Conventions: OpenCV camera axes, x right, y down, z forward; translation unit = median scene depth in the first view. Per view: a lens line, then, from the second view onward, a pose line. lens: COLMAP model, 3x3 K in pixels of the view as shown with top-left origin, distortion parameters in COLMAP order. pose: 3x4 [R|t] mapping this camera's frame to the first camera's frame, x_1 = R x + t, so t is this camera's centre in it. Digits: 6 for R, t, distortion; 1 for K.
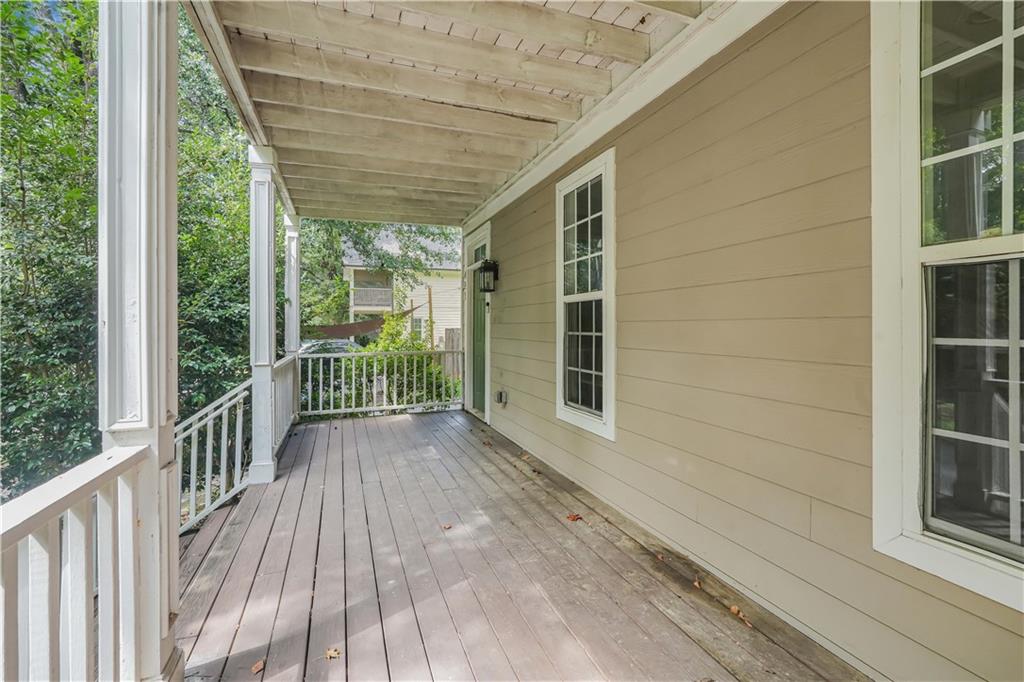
lens RADIAL K [[463.3, 0, 515.1], [0, 463.3, 326.9], [0, 0, 1]] dist [-0.018073, 0.000427]
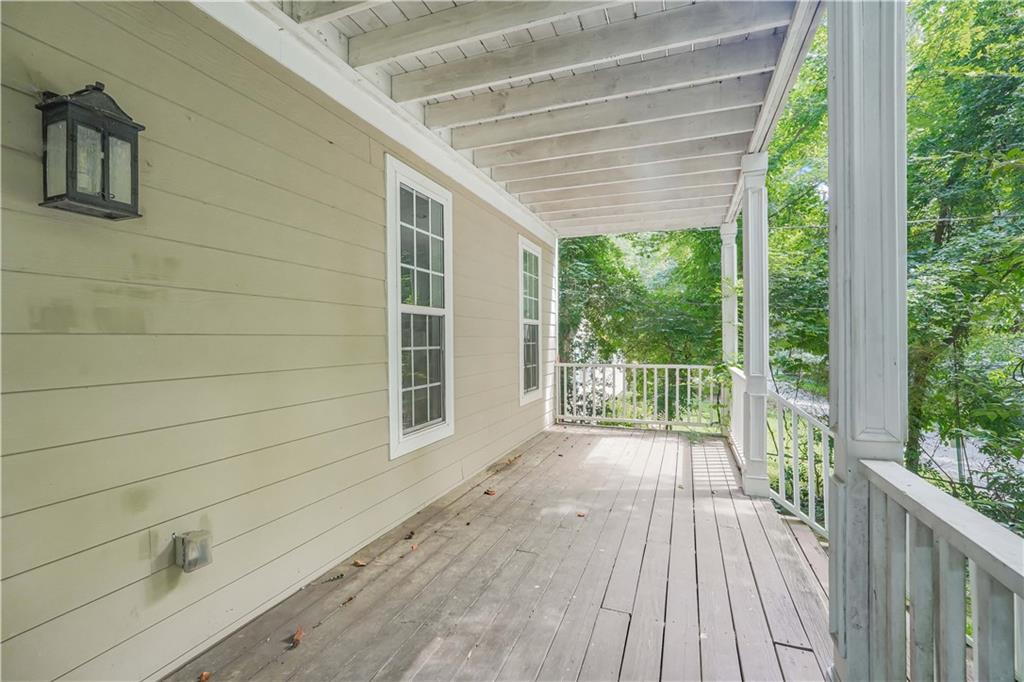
lens RADIAL K [[459.3, 0, 512.0], [0, 459.3, 341.0], [0, 0, 1]] dist [-0.027825, 0.011855]
pose [[-0.748622, 0.004192, 0.662984, -0.670676], [0.010931, 0.999922, 0.006022, -0.003830], [-0.662907, 0.011755, -0.748609, 1.706421]]
